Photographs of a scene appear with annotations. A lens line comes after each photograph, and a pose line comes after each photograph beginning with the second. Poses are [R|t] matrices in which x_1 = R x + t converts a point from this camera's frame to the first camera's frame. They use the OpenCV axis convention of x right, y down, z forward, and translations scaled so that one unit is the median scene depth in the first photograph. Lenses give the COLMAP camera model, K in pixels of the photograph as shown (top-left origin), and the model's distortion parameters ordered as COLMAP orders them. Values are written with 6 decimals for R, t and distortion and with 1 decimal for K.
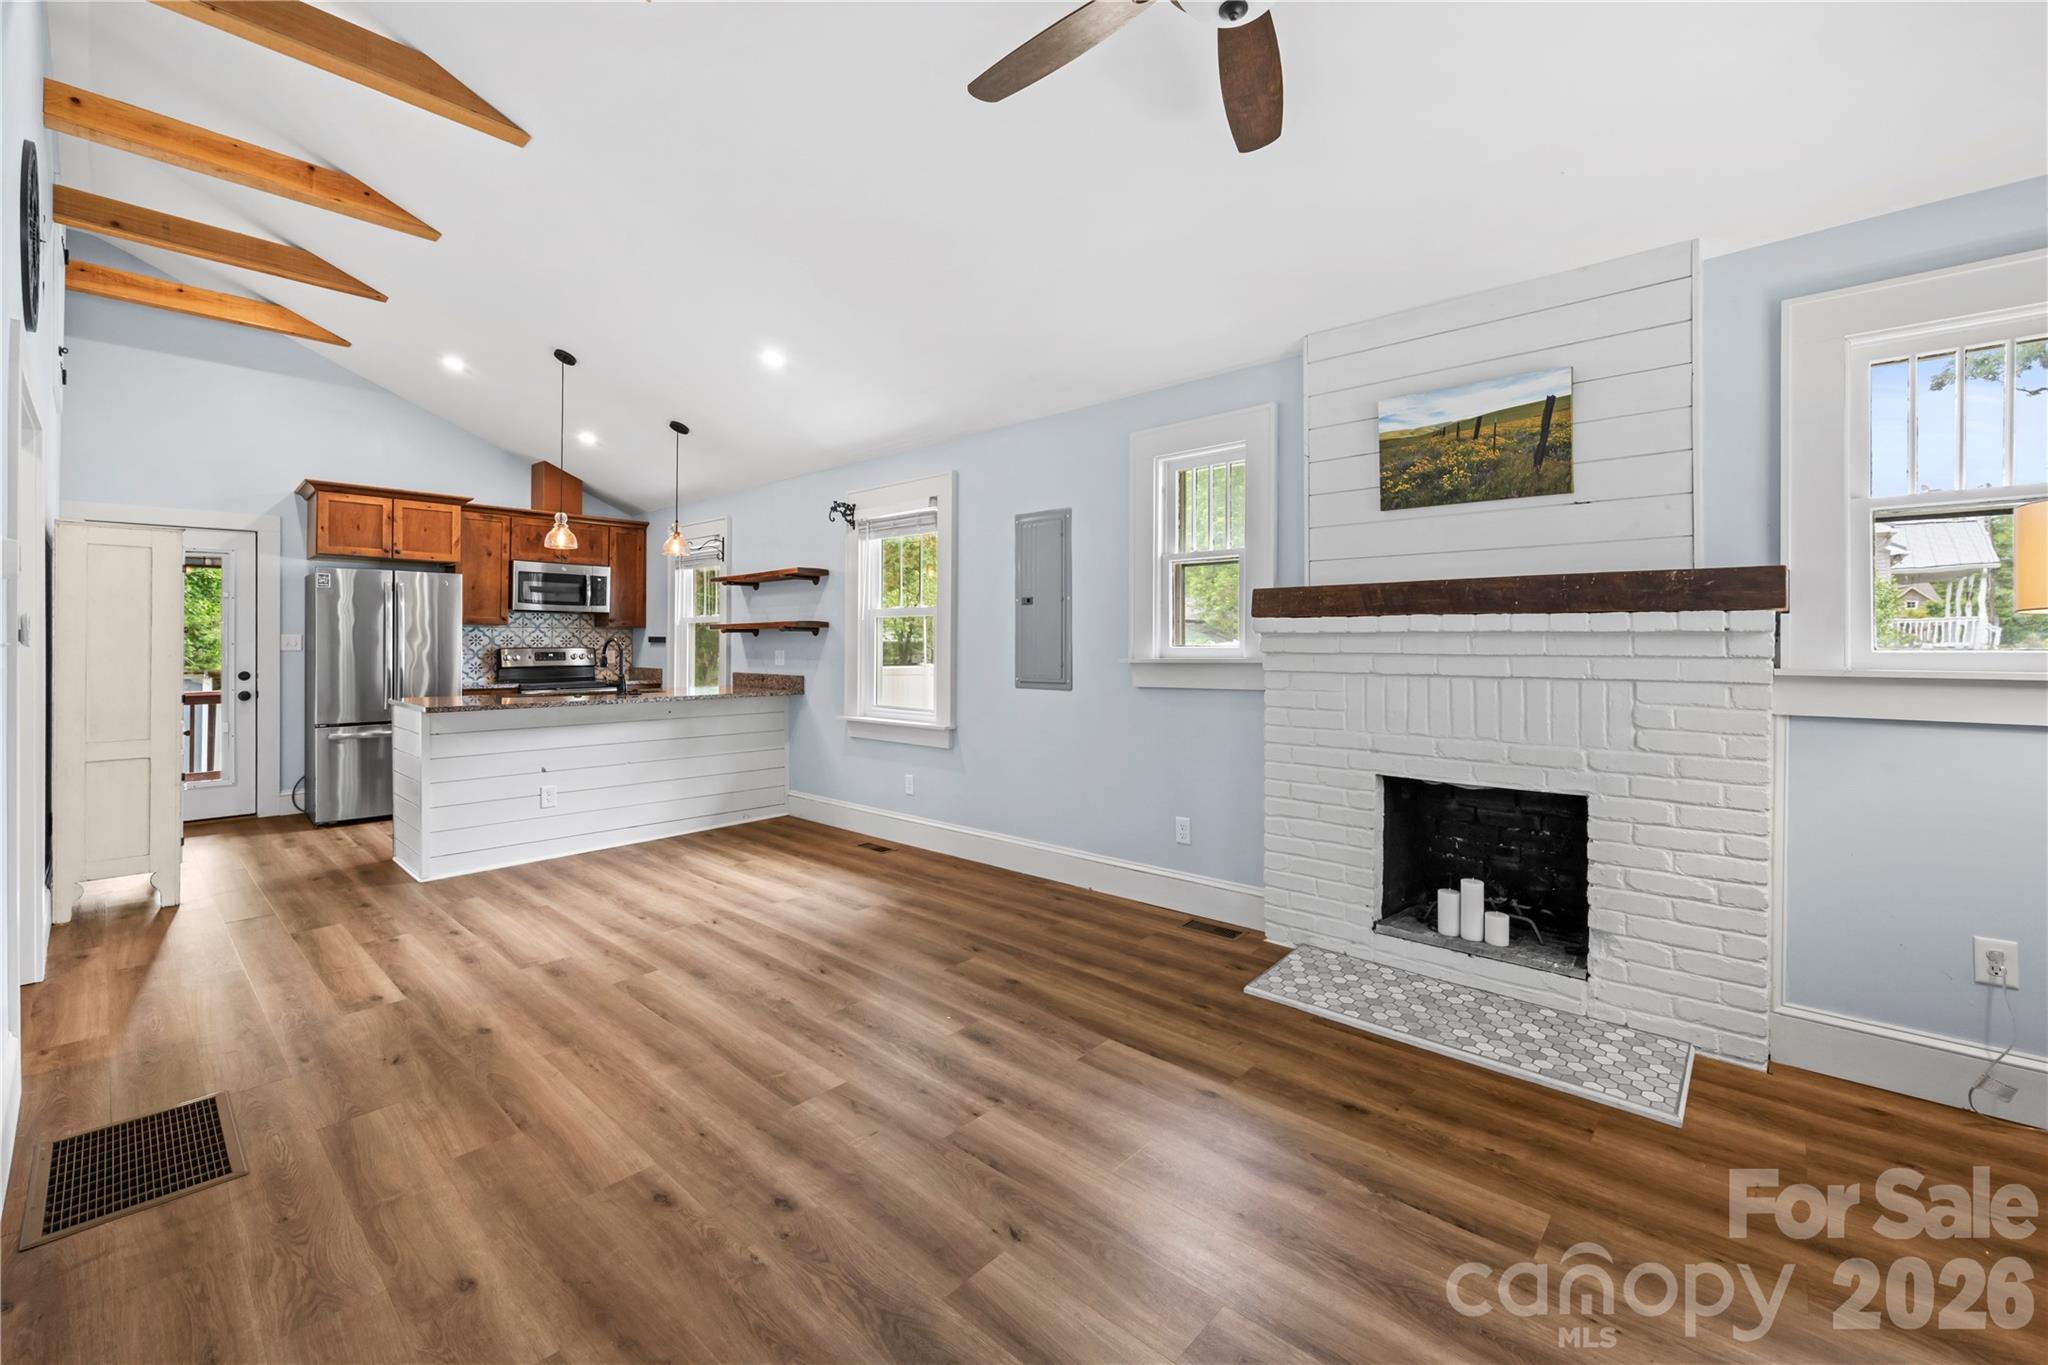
lens RADIAL K [[836.4, 0, 1032.3], [0, 836.4, 639.3], [0, 0, 1]] dist [-0.000750, -0.000206]
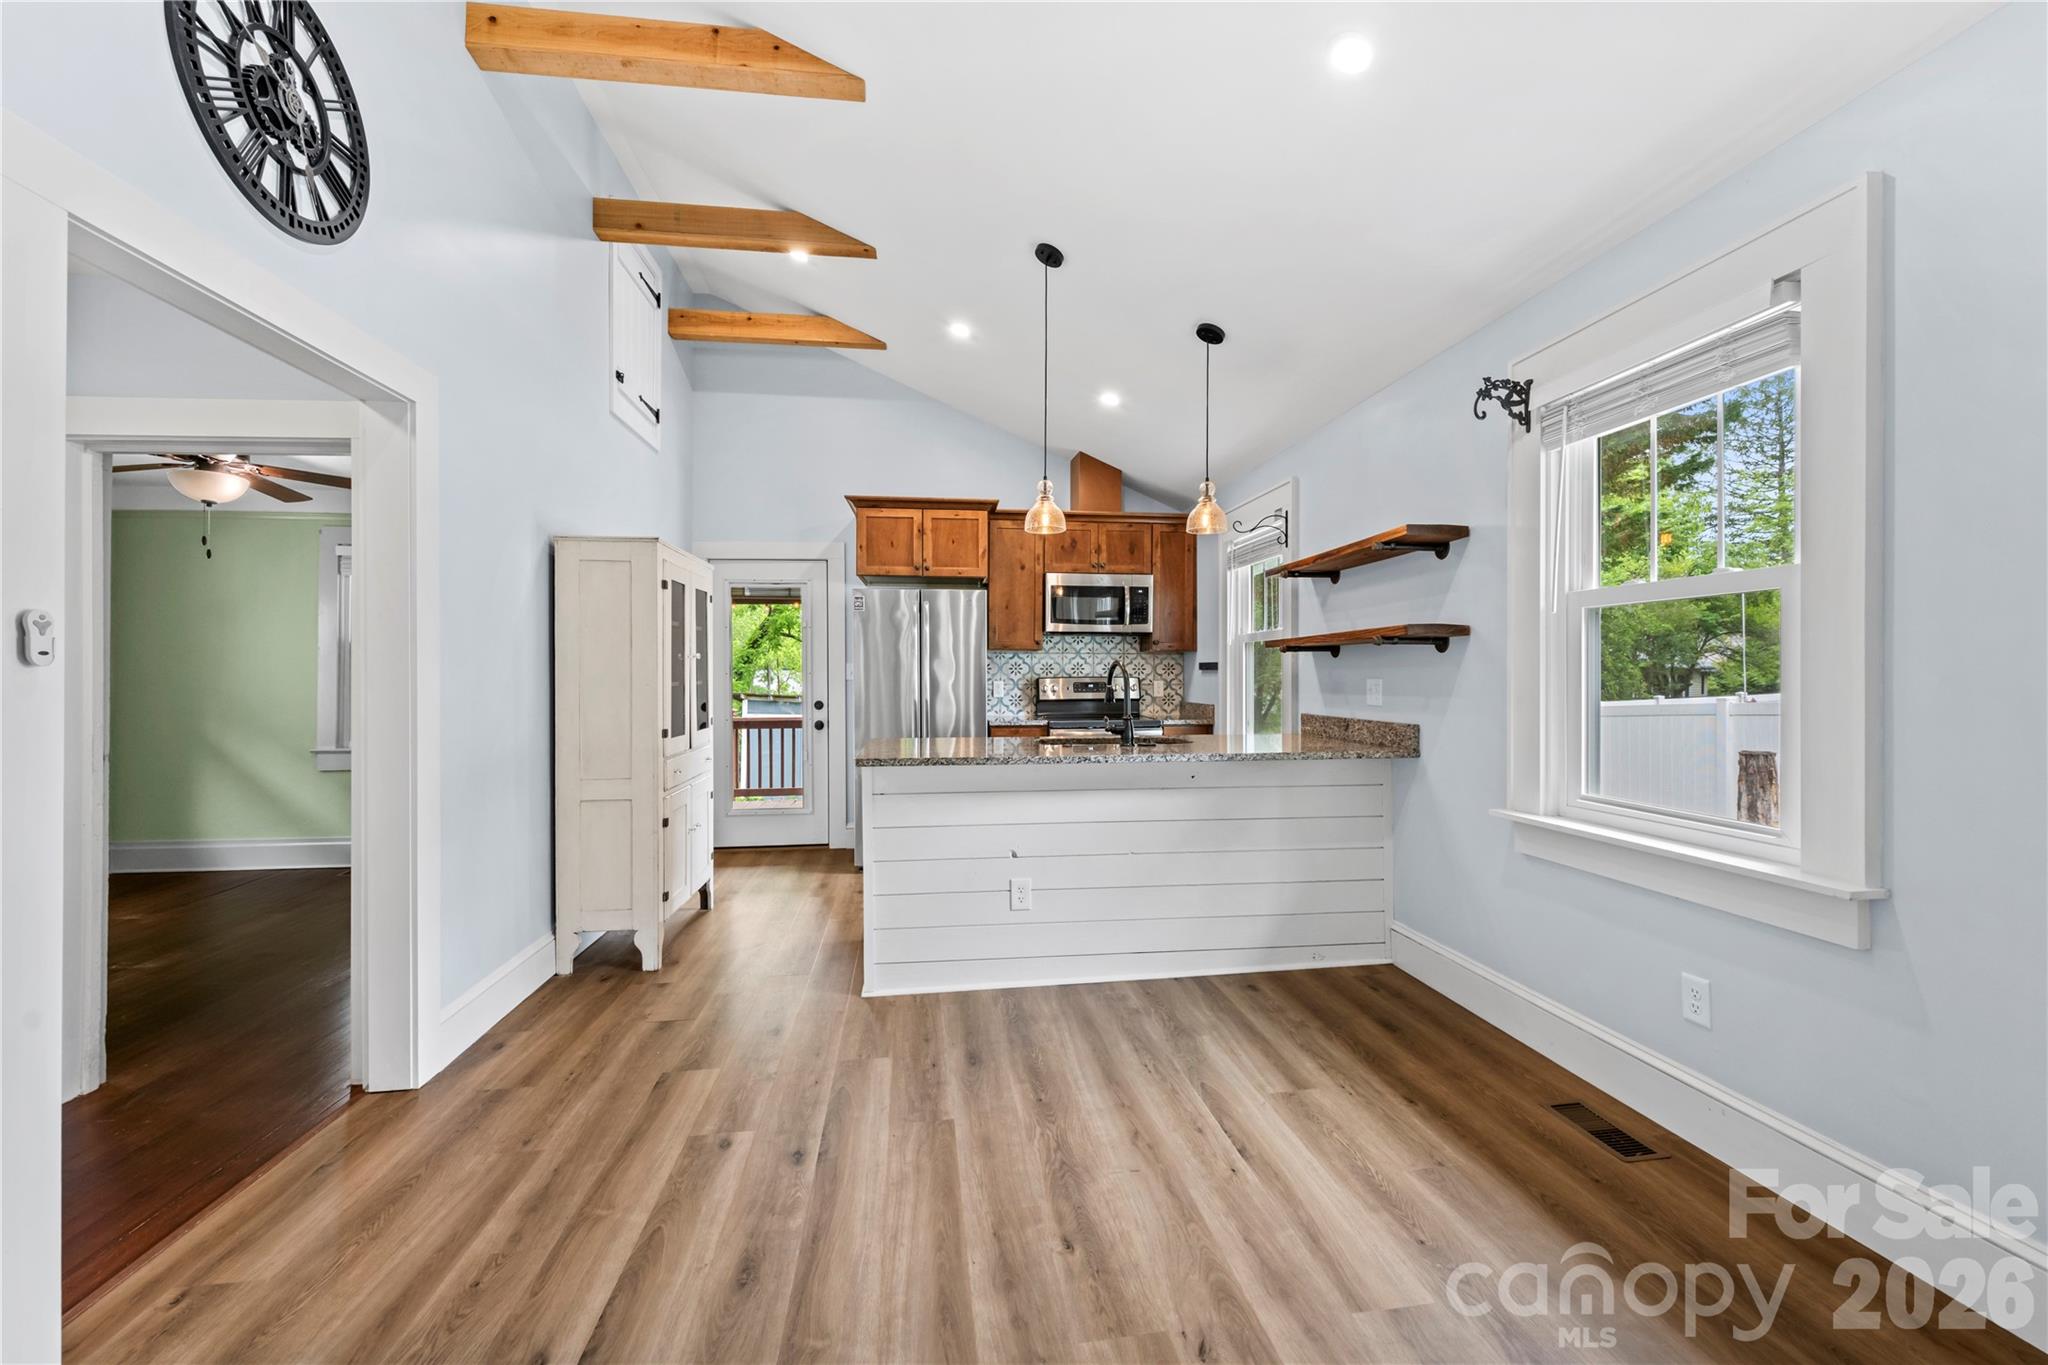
lens RADIAL K [[823.4, 0, 1030.9], [0, 823.4, 675.8], [0, 0, 1]] dist [0.000311, 0.000078]
pose [[0.768234, -0.003467, -0.640160, -0.202943], [0.007028, 0.999971, 0.003019, 0.012749], [0.640131, -0.006819, 0.768236, 0.695284]]
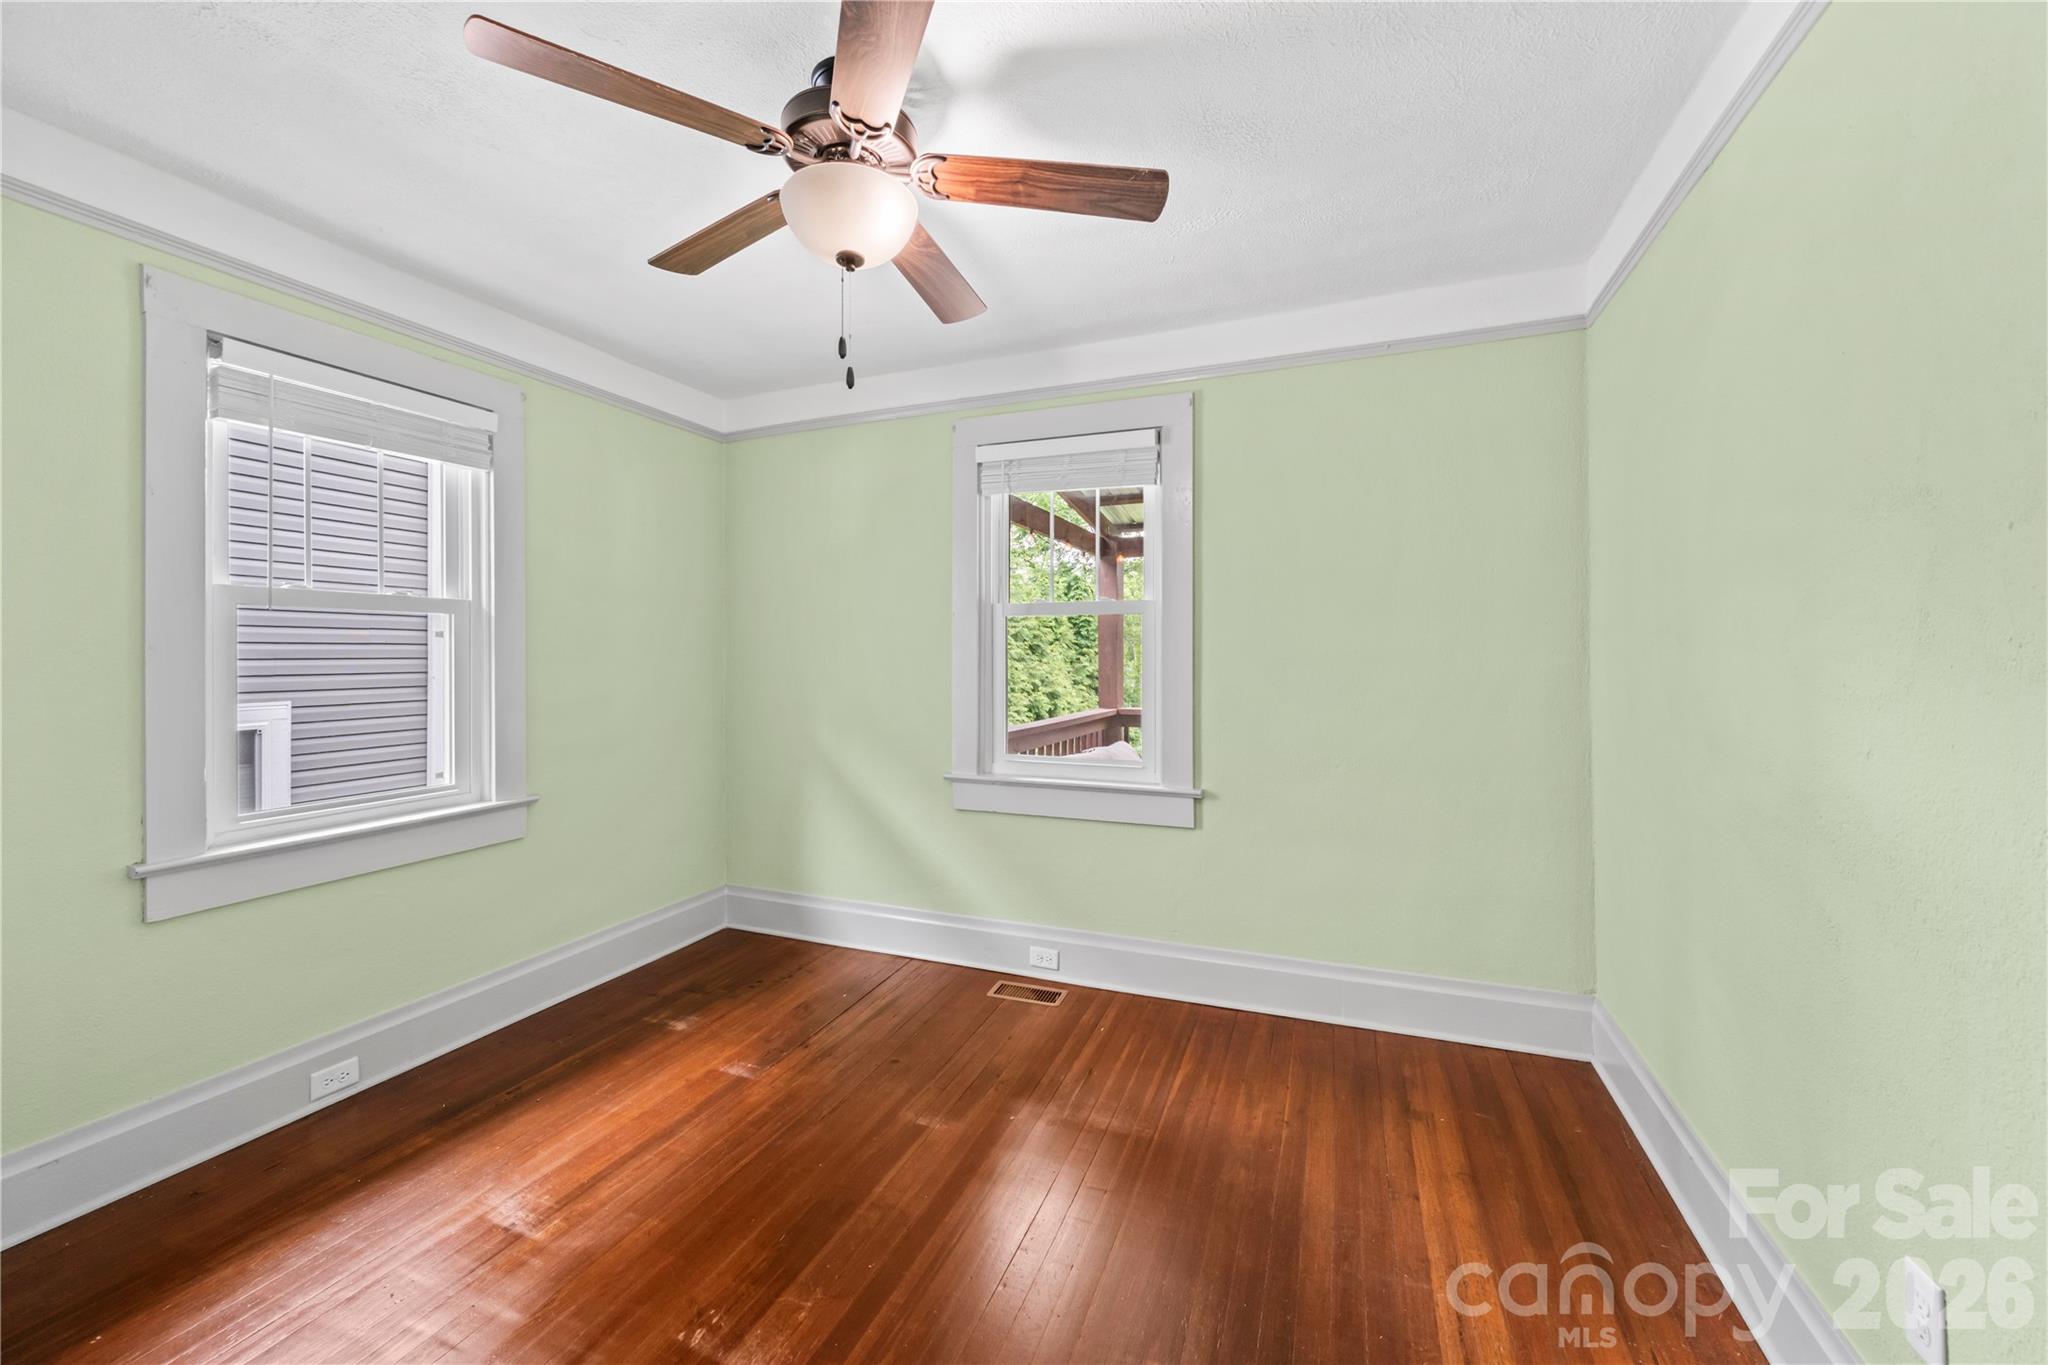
lens RADIAL K [[821.2, 0, 1028.1], [0, 821.2, 684.9], [0, 0, 1]] dist [0.001222, 0.000085]
pose [[0.362969, 0.031708, -0.931262, -1.291631], [0.002254, 0.999388, 0.034907, 0.010849], [0.931798, -0.014769, 0.362675, 0.759937]]
